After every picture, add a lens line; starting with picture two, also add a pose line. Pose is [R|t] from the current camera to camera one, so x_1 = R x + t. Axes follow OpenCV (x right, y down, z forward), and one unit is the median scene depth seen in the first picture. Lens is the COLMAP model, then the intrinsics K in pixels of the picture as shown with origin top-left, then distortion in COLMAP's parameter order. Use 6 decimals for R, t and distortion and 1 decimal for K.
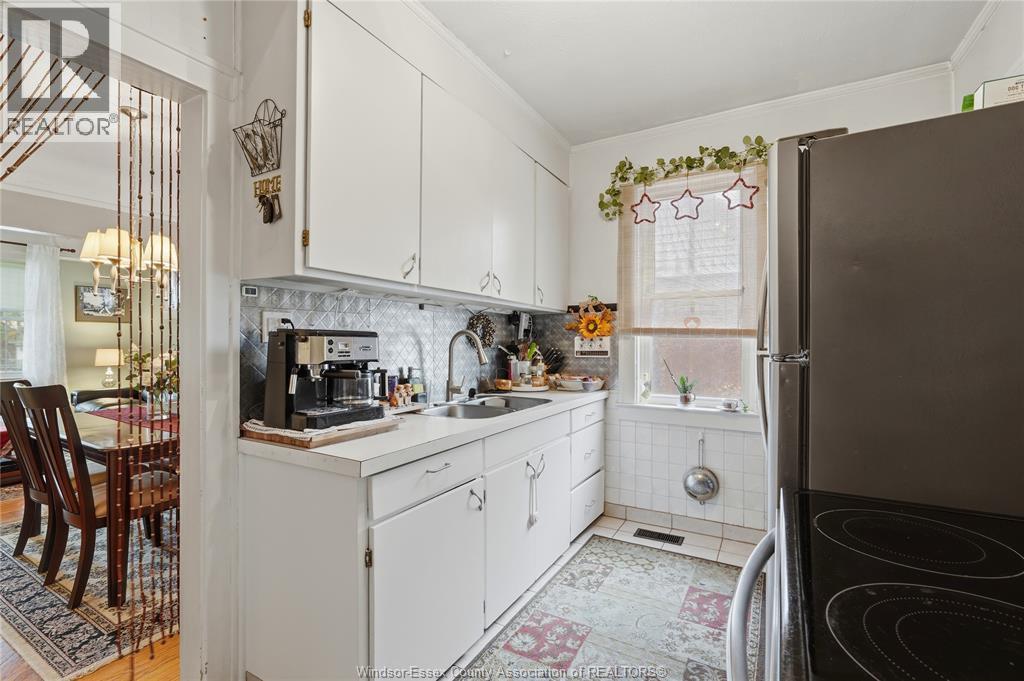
lens RADIAL K [[468.7, 0, 519.1], [0, 468.7, 343.8], [0, 0, 1]] dist [-0.010716, 0.006032]
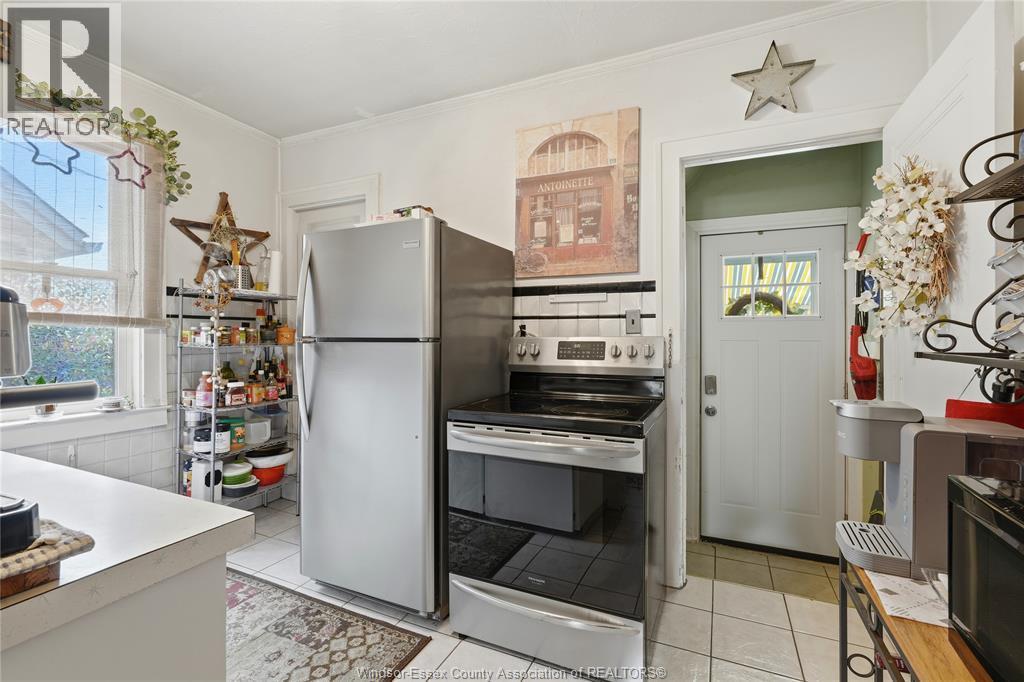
lens RADIAL K [[468.7, 0, 507.9], [0, 468.7, 334.3], [0, 0, 1]] dist [-0.010716, 0.006032]
pose [[-0.089178, 0.003220, 0.996011, -0.496351], [-0.000341, 0.999995, -0.003263, 0.004117], [-0.996016, -0.000631, -0.089176, 0.356324]]
